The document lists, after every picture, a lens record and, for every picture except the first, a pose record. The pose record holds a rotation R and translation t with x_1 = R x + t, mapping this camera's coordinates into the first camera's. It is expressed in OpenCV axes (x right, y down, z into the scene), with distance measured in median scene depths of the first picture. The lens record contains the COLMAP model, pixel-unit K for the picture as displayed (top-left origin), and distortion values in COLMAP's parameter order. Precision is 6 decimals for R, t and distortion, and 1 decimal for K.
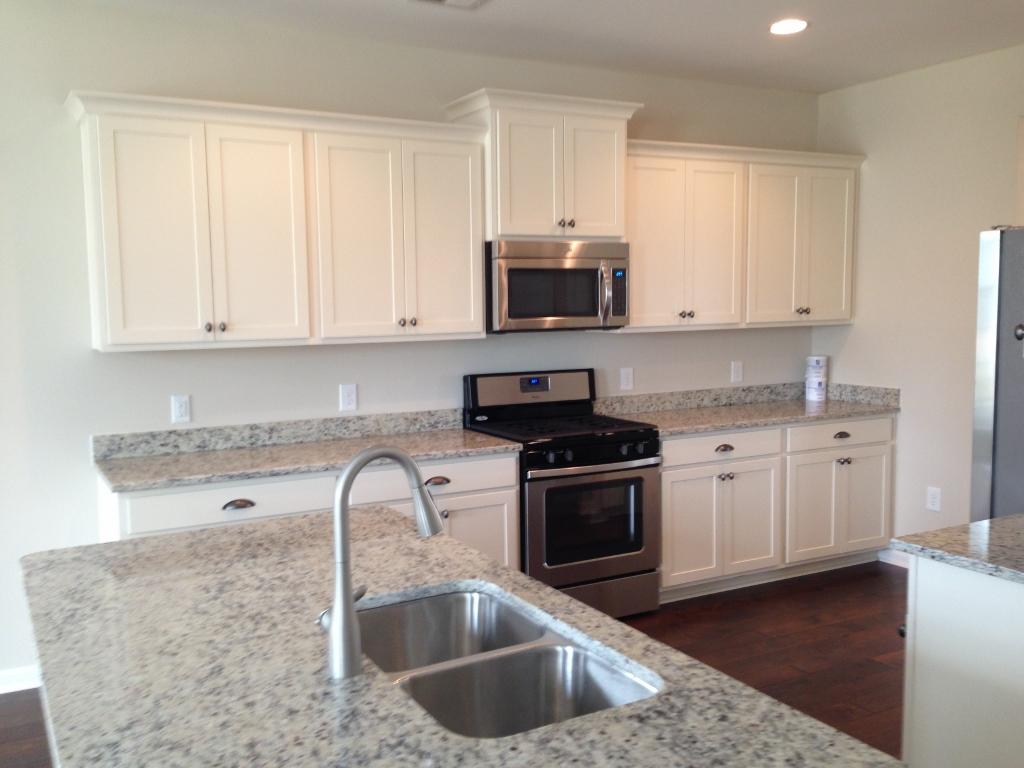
lens RADIAL K [[958.5, 0, 550.6], [0, 958.5, 382.9], [0, 0, 1]] dist [0.076418, -0.117448]
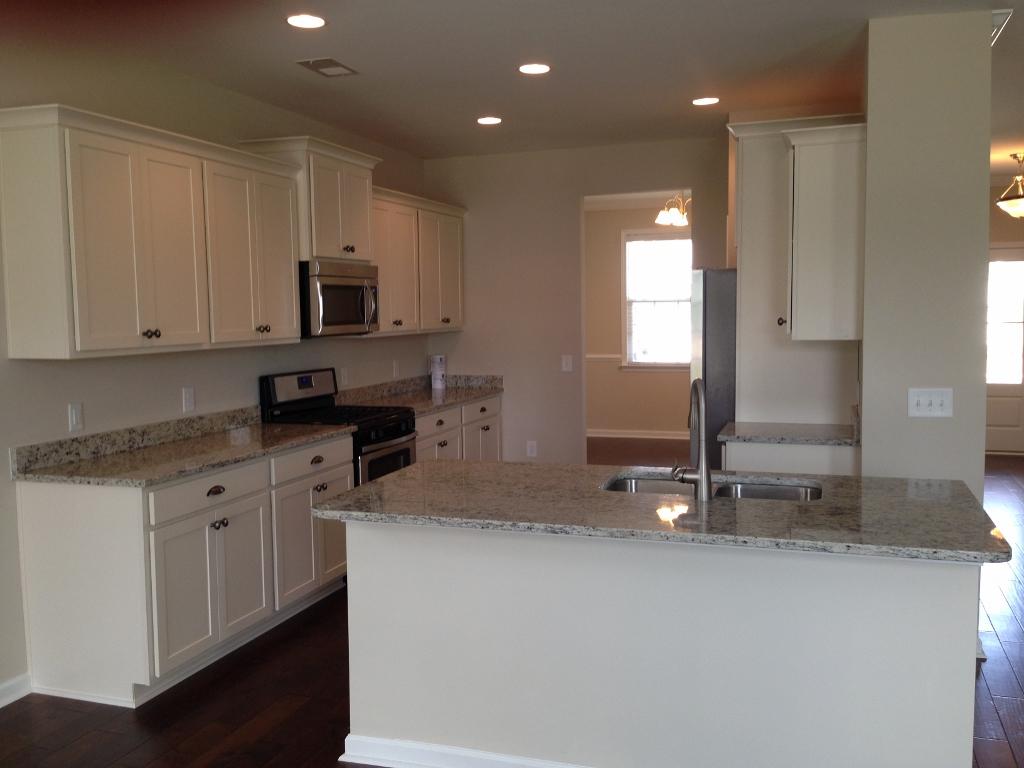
lens RADIAL K [[920.7, 0, 512.0], [0, 920.7, 384.0], [0, 0, 1]] dist [0.003023, 0.002617]
pose [[0.747305, -0.052869, 0.662374, -0.626015], [0.068016, 0.997680, 0.002895, 0.019123], [-0.660991, 0.042888, 0.749168, -0.022768]]
